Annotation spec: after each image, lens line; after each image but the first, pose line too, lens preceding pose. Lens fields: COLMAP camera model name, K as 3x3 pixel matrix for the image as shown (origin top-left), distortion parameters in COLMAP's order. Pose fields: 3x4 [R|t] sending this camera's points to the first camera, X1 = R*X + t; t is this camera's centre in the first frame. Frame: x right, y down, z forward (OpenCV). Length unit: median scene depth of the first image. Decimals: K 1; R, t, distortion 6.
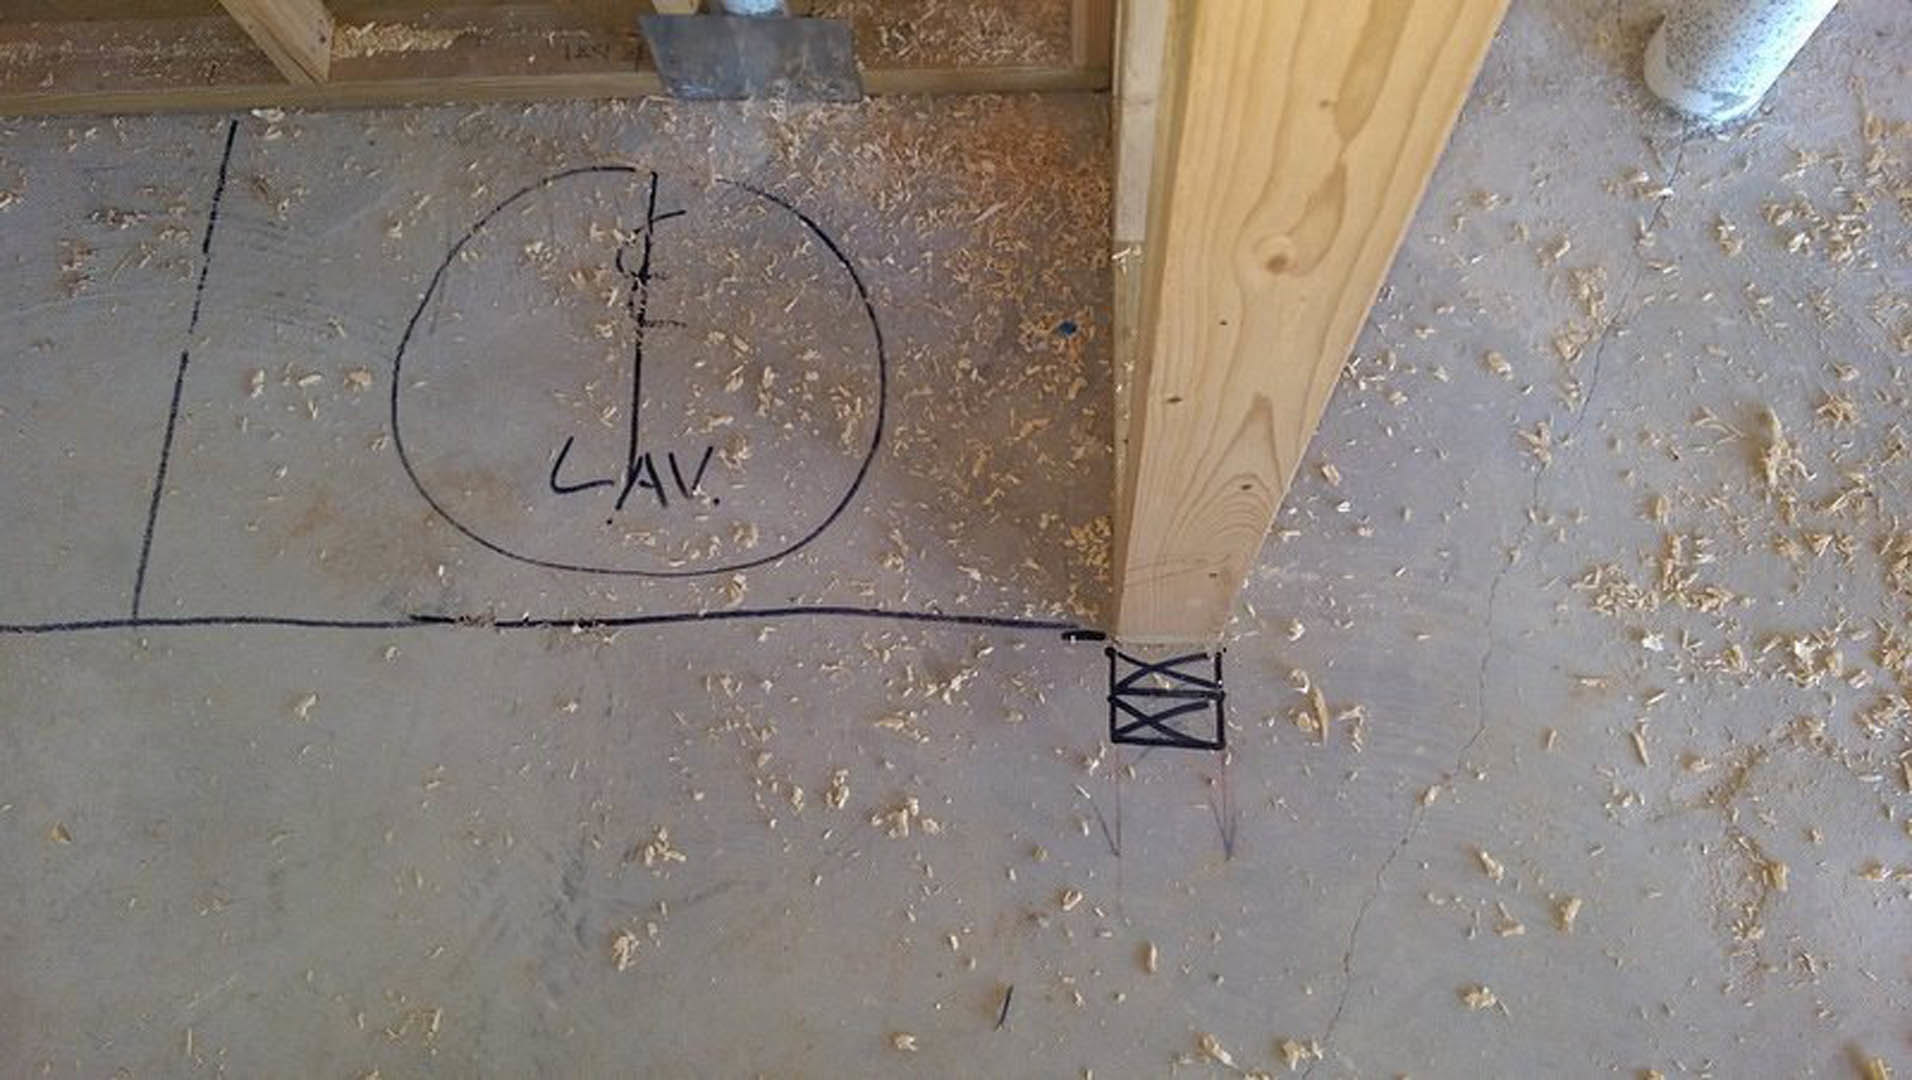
lens RADIAL K [[1369.7, 0, 956.0], [0, 1369.7, 540.0], [0, 0, 1]] dist [0.102941, -0.142562]
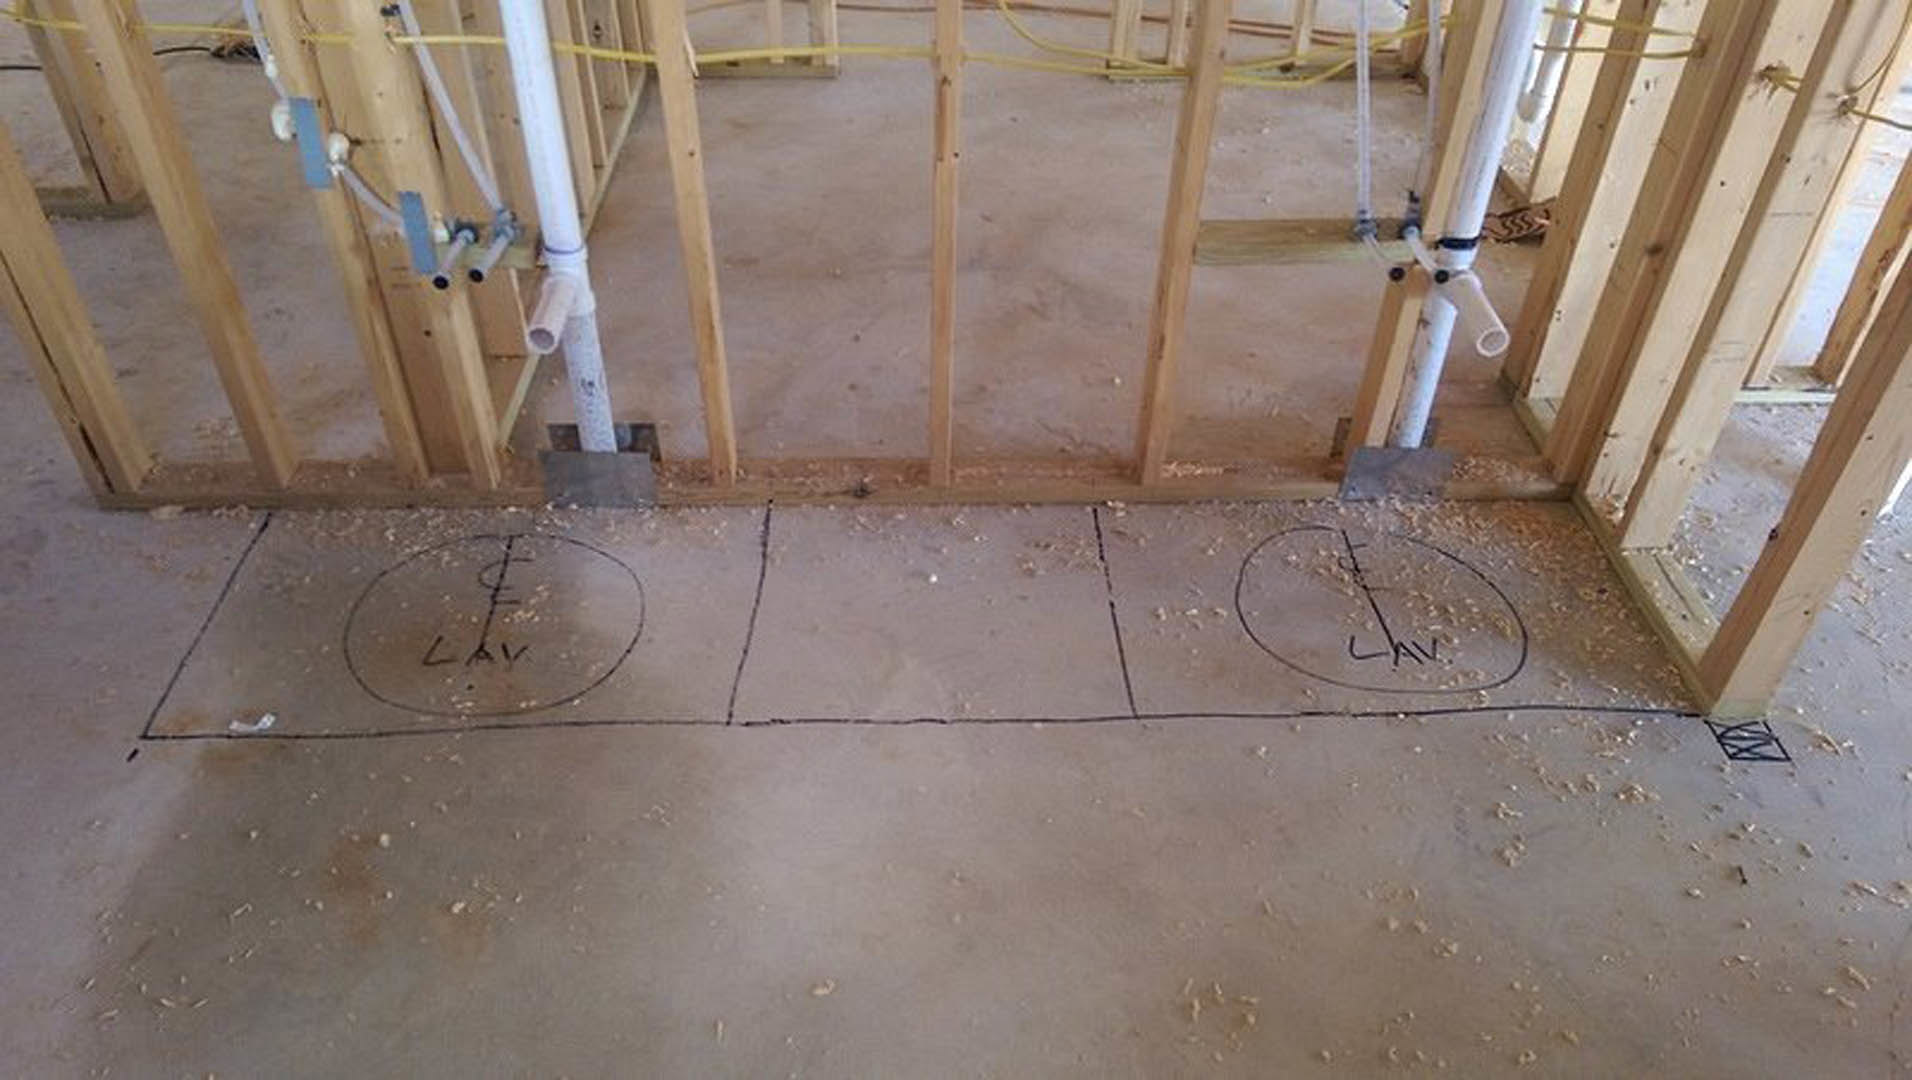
lens RADIAL K [[1369.7, 0, 956.0], [0, 1369.7, 540.0], [0, 0, 1]] dist [0.102941, -0.142562]
pose [[0.991577, 0.042414, 0.122375, -1.060356], [0.031417, 0.837873, -0.544961, 0.817745], [-0.125649, 0.544215, 0.829483, -0.511167]]
